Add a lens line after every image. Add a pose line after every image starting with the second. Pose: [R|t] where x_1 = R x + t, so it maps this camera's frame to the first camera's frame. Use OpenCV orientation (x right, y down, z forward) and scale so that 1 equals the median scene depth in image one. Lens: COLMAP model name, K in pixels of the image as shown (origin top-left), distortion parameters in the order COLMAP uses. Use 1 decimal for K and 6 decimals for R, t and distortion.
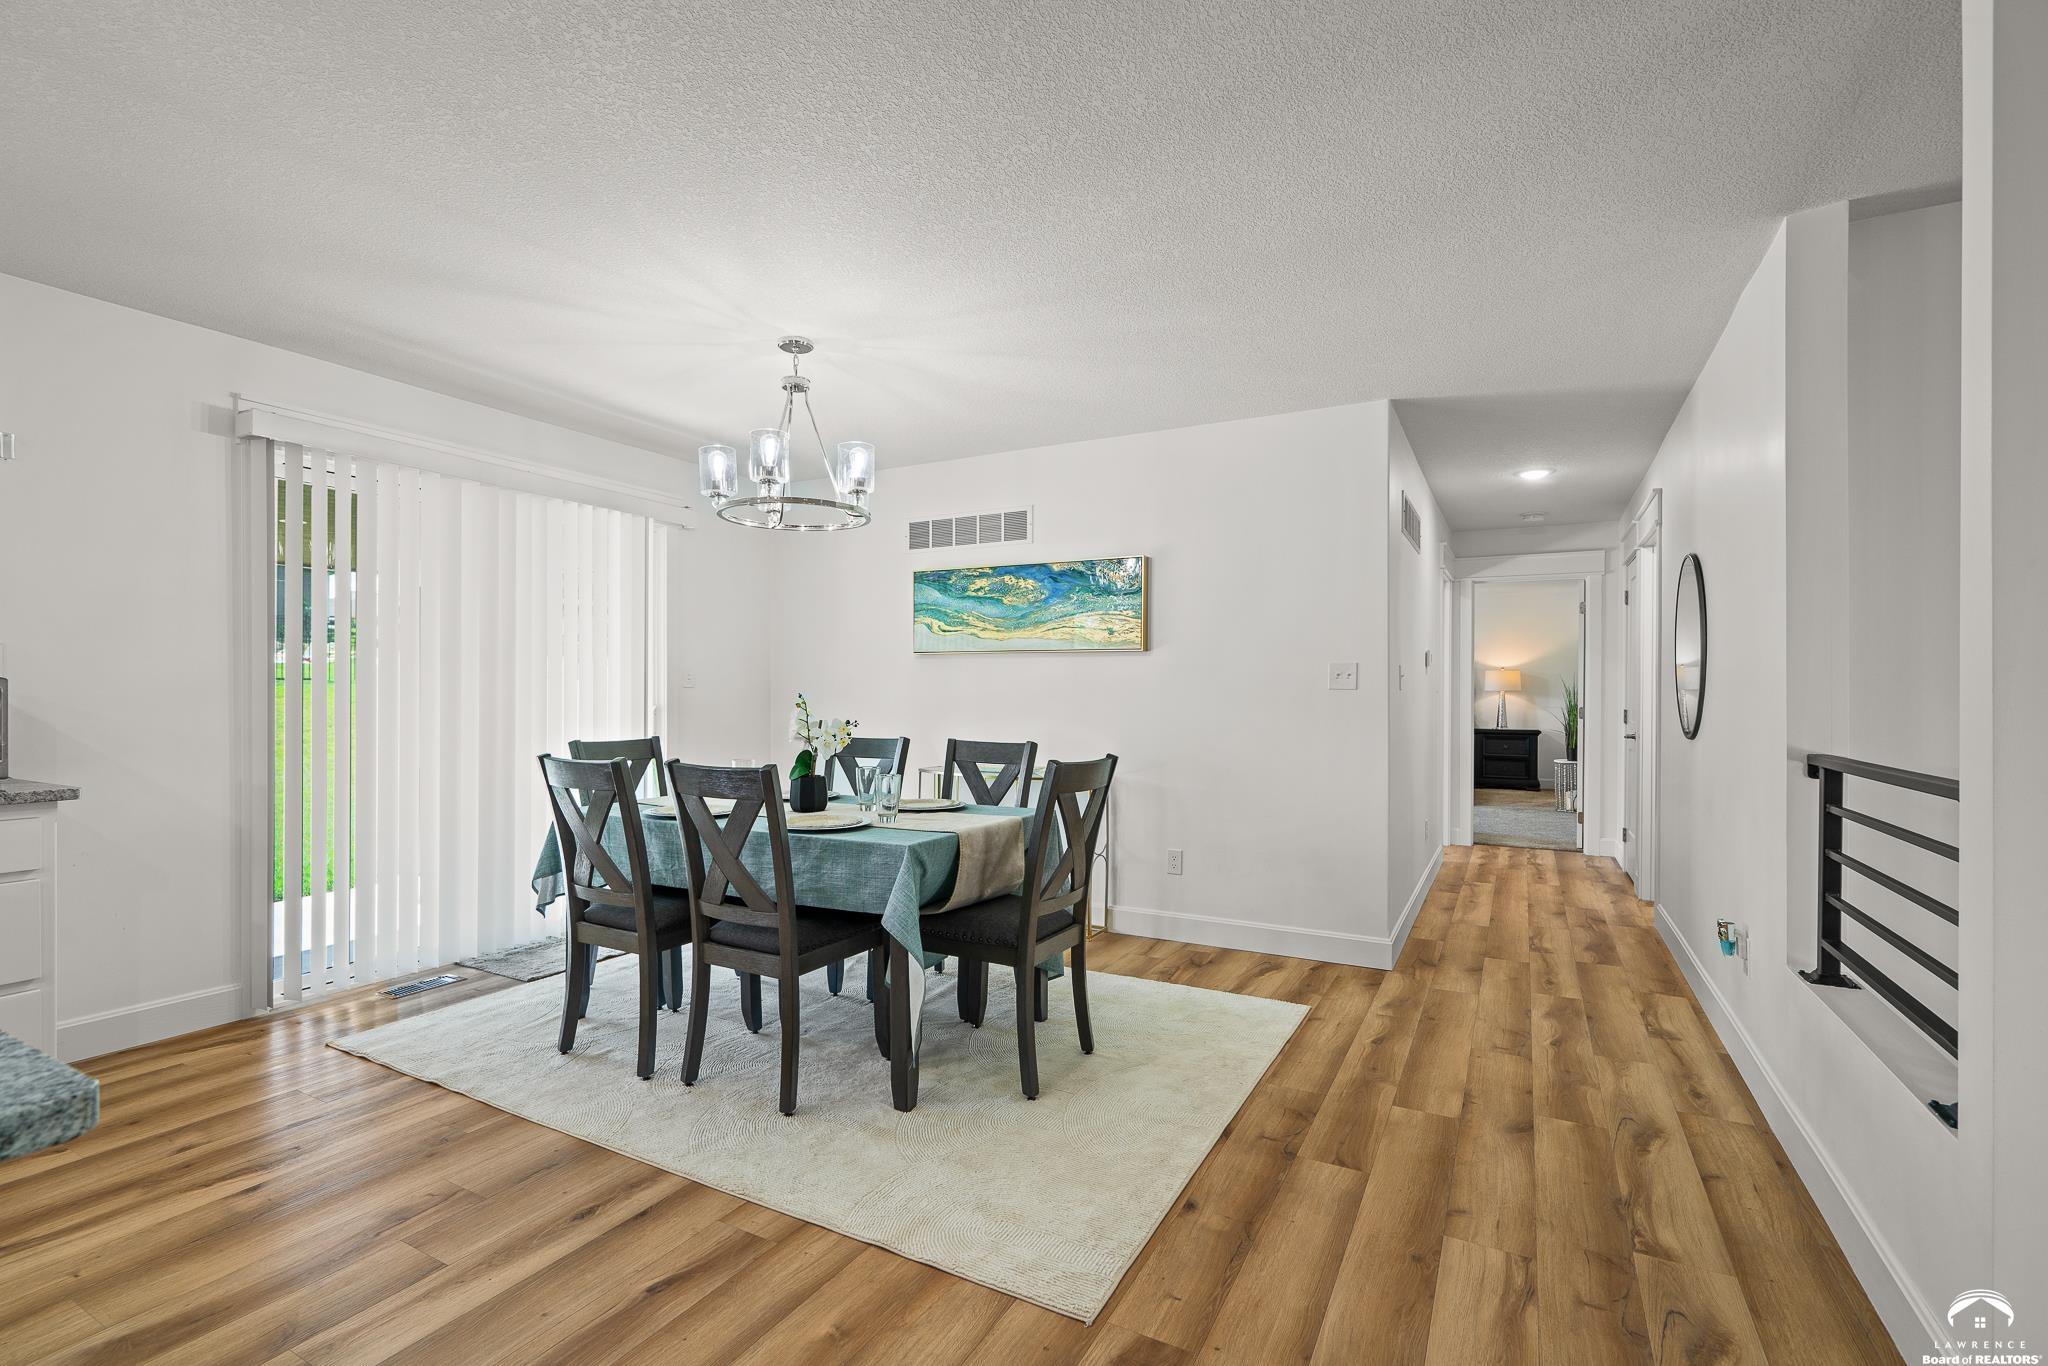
lens RADIAL K [[939.3, 0, 1019.9], [0, 939.3, 686.4], [0, 0, 1]] dist [-0.002868, -0.000106]
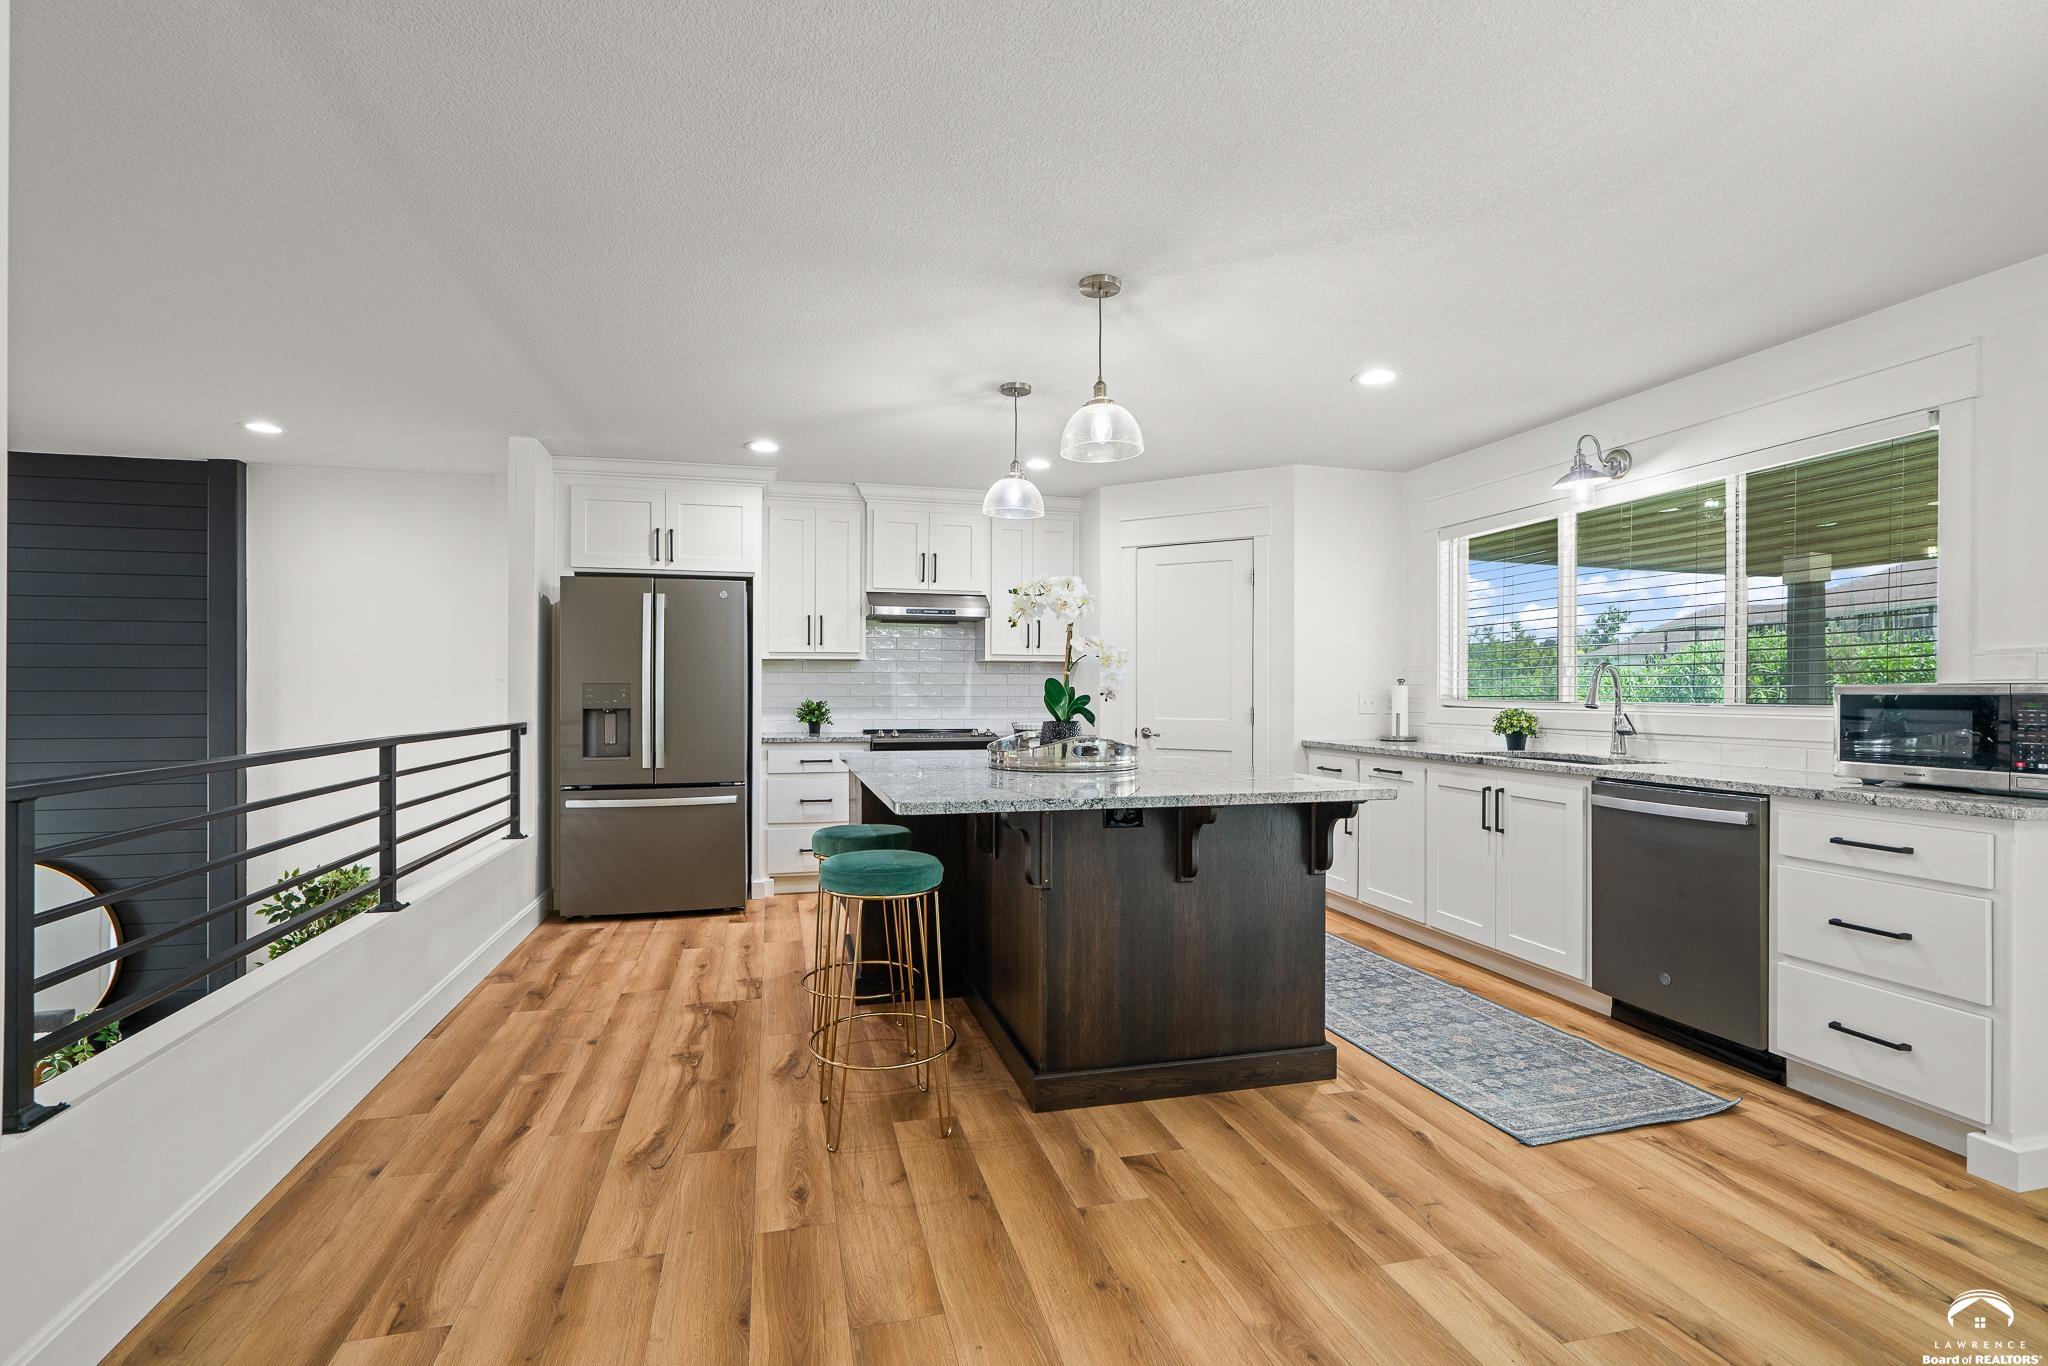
lens RADIAL K [[939.3, 0, 1020.6], [0, 939.3, 690.0], [0, 0, 1]] dist [-0.002868, -0.000106]
pose [[-0.731016, -0.013367, -0.682229, 0.339100], [-0.008849, 0.999910, -0.010110, 0.021792], [0.682303, -0.001354, -0.731068, 1.220580]]
